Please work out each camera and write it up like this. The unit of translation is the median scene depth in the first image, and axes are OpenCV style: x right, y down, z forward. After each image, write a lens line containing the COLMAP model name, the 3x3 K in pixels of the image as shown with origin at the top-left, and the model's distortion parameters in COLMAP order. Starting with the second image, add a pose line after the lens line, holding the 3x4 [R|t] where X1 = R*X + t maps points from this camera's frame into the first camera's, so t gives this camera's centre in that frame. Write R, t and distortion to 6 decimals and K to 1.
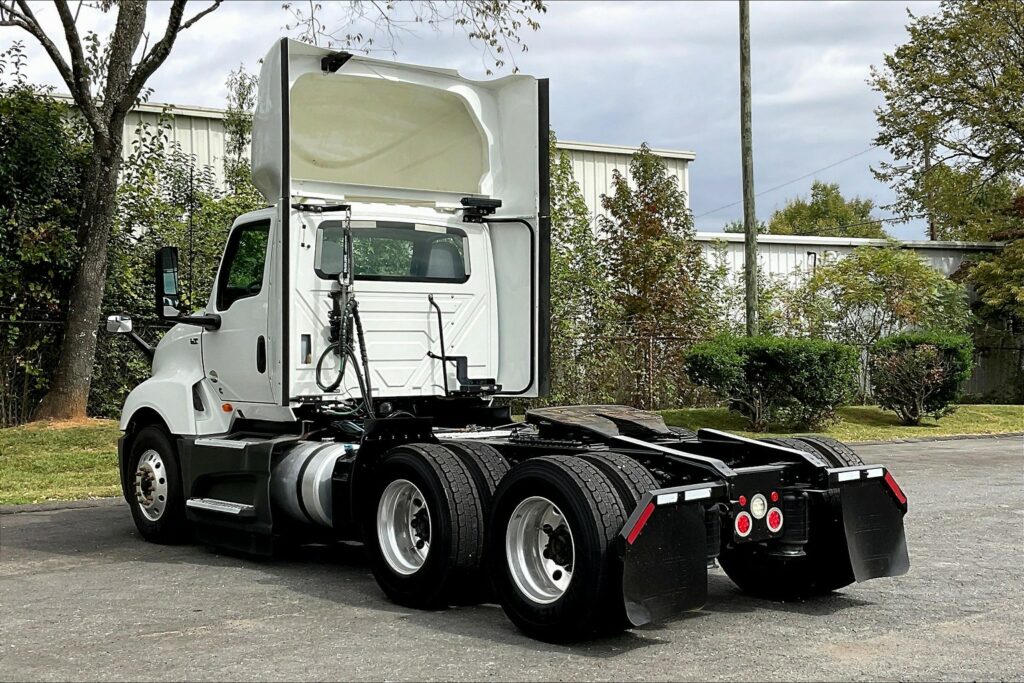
lens RADIAL K [[1393.0, 0, 573.2], [0, 1393.0, 340.3], [0, 0, 1]] dist [0.052218, 0.018029]
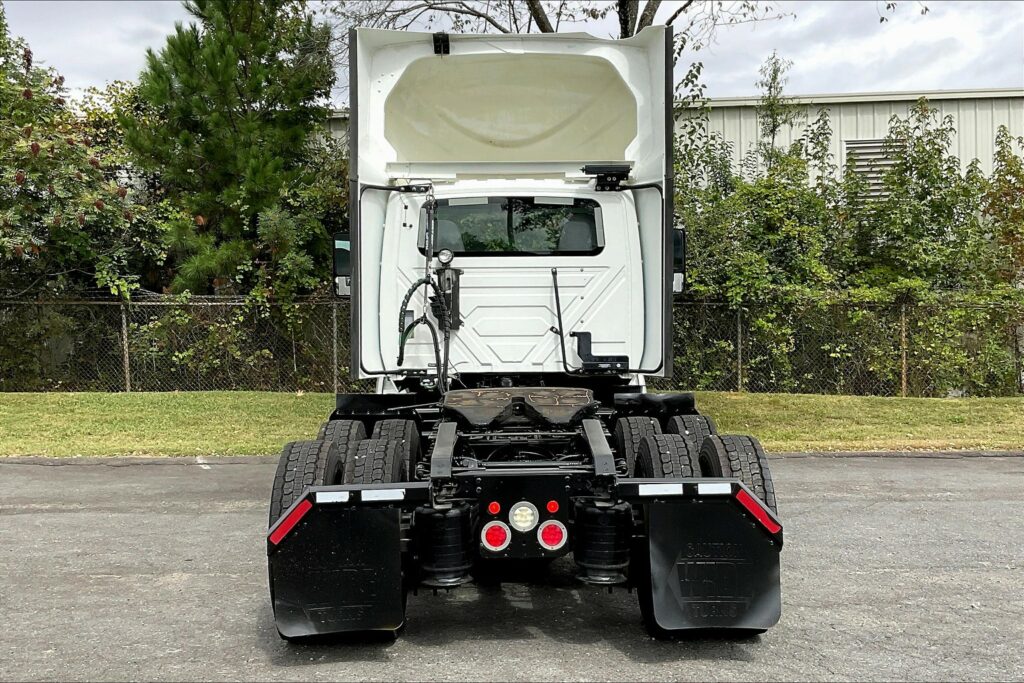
lens RADIAL K [[1239.5, 0, 511.0], [0, 1239.5, 337.2], [0, 0, 1]] dist [0.090491, -0.047847]
pose [[0.764636, 0.006642, -0.644429, 0.438127], [0.005241, 0.999850, 0.016524, 0.000736], [0.644442, -0.016012, 0.764486, 0.319483]]
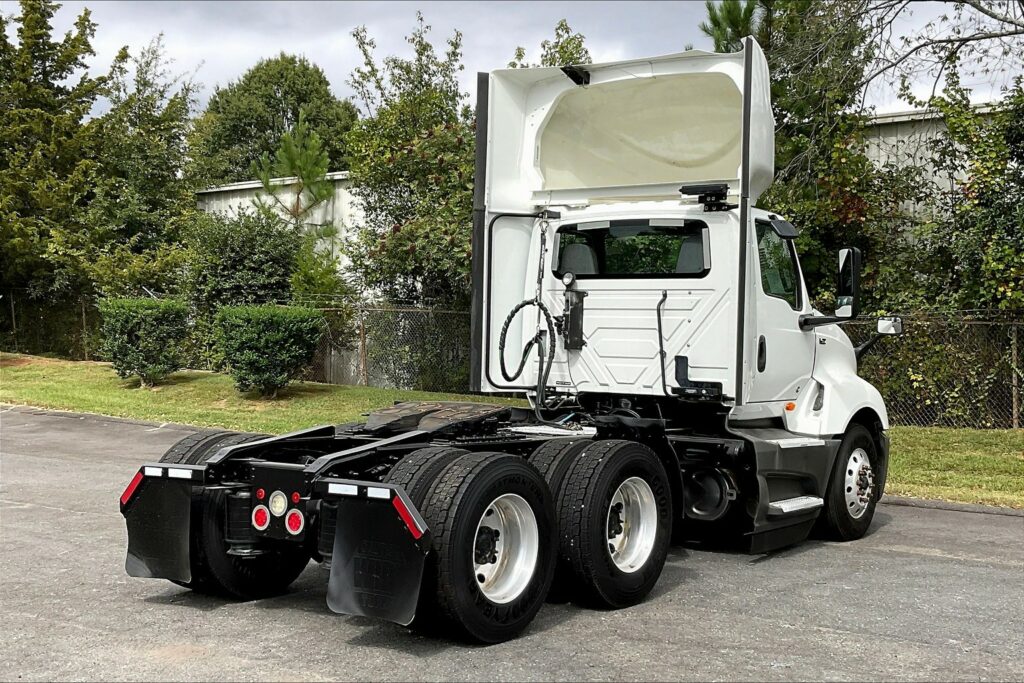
lens RADIAL K [[1360.1, 0, 492.2], [0, 1360.1, 335.5], [0, 0, 1]] dist [0.070461, 0.021360]
pose [[0.217344, 0.009734, -0.976047, 0.799841], [-0.020421, 0.999777, 0.005423, -0.004747], [0.975881, 0.018753, 0.217494, 0.685334]]
